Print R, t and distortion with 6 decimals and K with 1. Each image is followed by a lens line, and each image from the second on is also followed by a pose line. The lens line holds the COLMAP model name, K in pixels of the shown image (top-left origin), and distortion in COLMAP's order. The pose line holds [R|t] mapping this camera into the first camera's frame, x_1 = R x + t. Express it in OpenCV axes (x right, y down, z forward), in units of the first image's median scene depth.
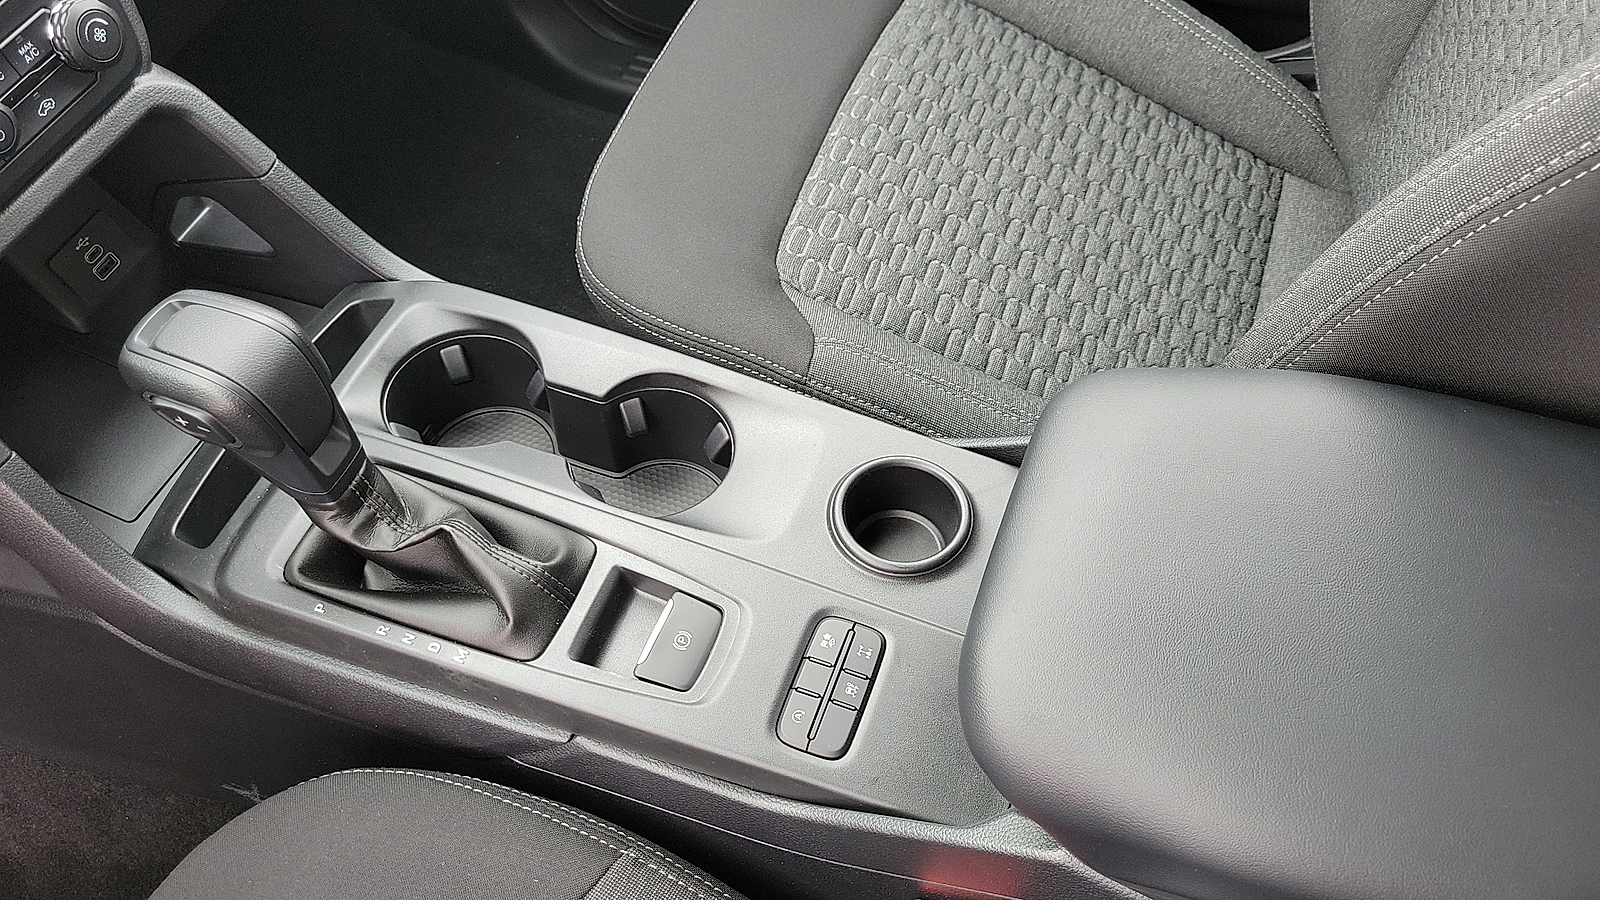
lens RADIAL K [[1196.2, 0, 798.2], [0, 1196.2, 466.4], [0, 0, 1]] dist [0.040809, -0.045700]
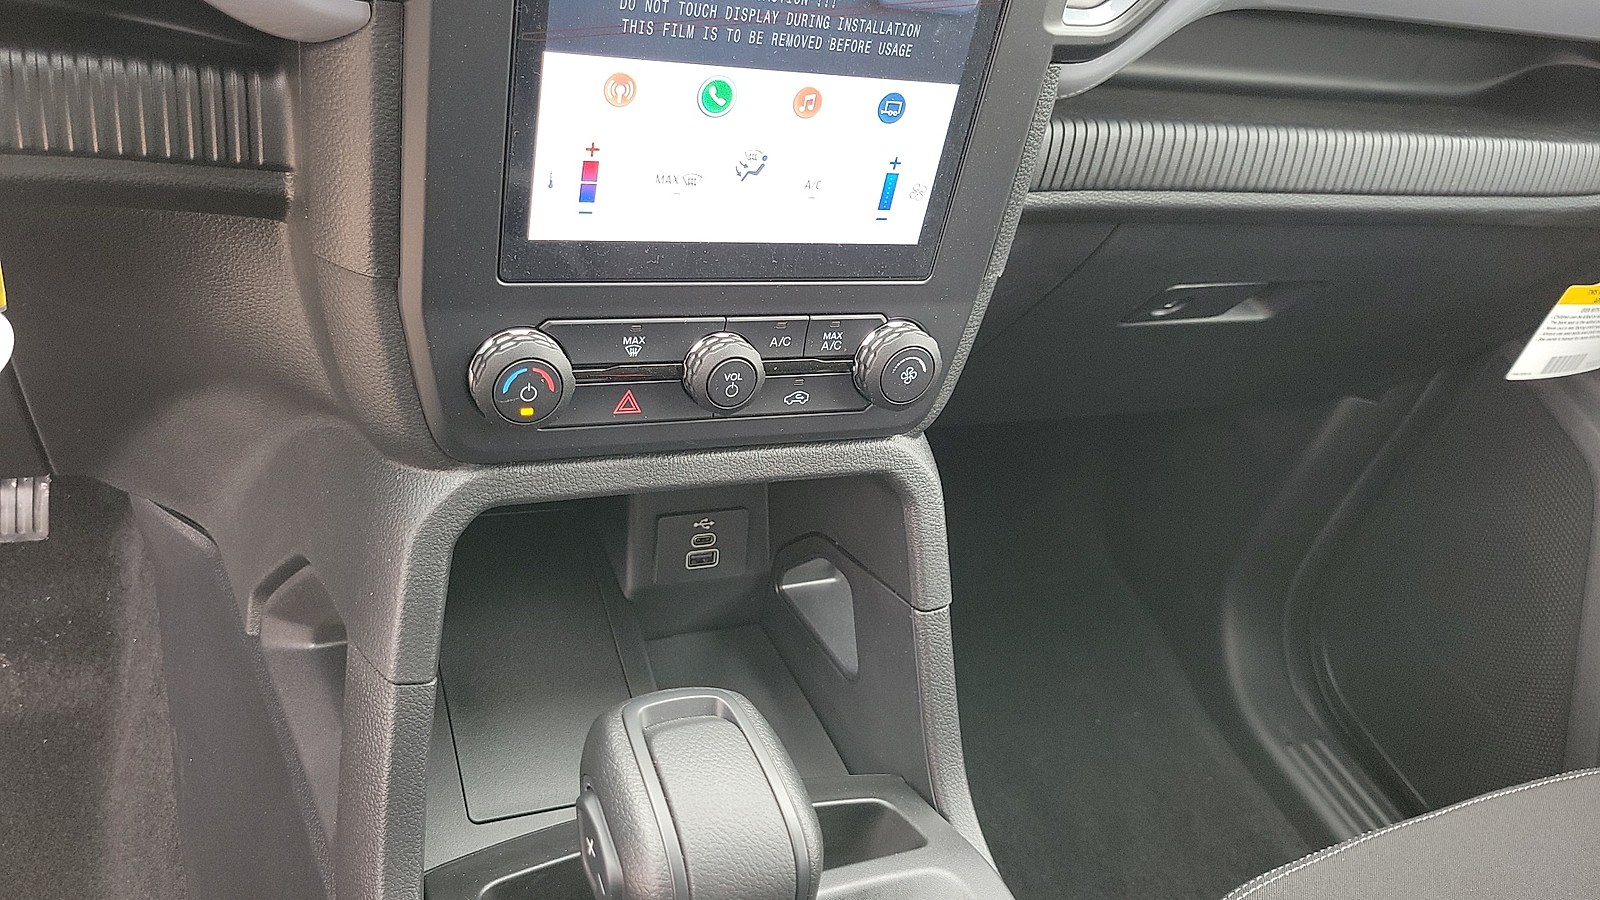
lens RADIAL K [[1196.6, 0, 800.0], [0, 1196.6, 450.0], [0, 0, 1]] dist [0.042269, -0.040992]
pose [[0.676533, 0.569158, -0.467293, -0.219974], [-0.712639, 0.665930, -0.220642, -0.096650], [0.185604, 0.482282, 0.856128, 0.322137]]
